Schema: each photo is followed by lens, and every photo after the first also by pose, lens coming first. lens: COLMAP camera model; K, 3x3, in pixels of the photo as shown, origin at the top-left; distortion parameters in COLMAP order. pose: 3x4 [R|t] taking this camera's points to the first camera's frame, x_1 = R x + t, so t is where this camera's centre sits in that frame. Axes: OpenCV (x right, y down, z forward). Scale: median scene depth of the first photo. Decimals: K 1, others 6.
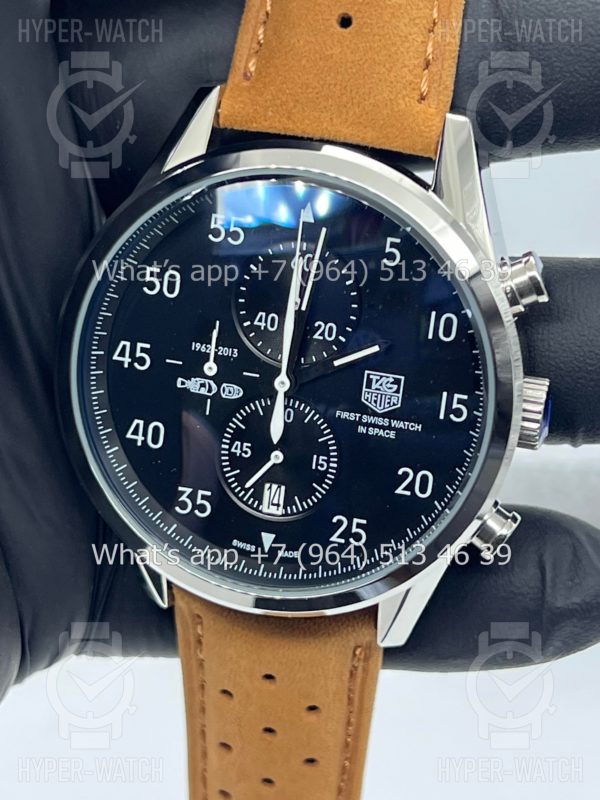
lens RADIAL K [[1870.3, 0, 300.0], [0, 1870.3, 400.0], [0, 0, 1]] dist [0.261030, -0.049956]
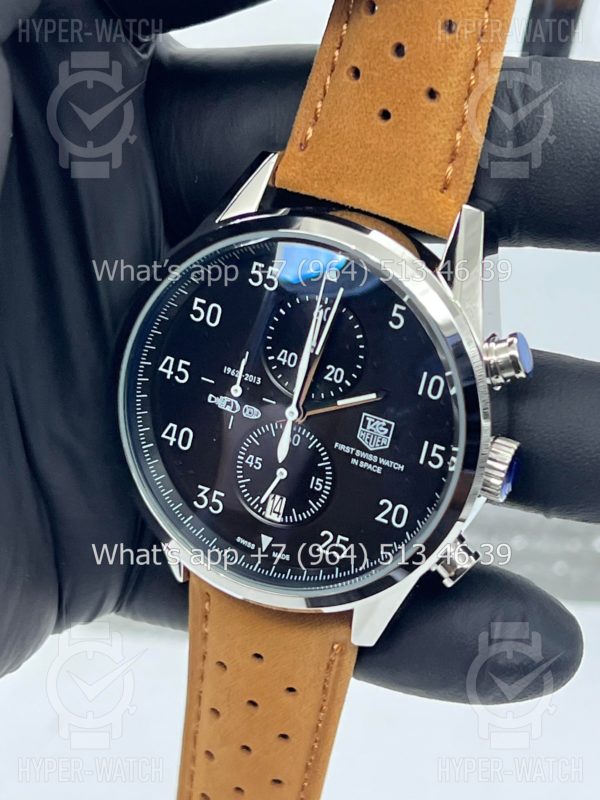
lens RADIAL K [[1870.3, 0, 300.0], [0, 1870.3, 400.0], [0, 0, 1]] dist [0.261030, -0.049956]
pose [[0.983663, 0.143948, -0.108100, 0.119400], [-0.139619, 0.989106, 0.046637, -0.071478], [0.113635, -0.030782, 0.993046, -0.161942]]
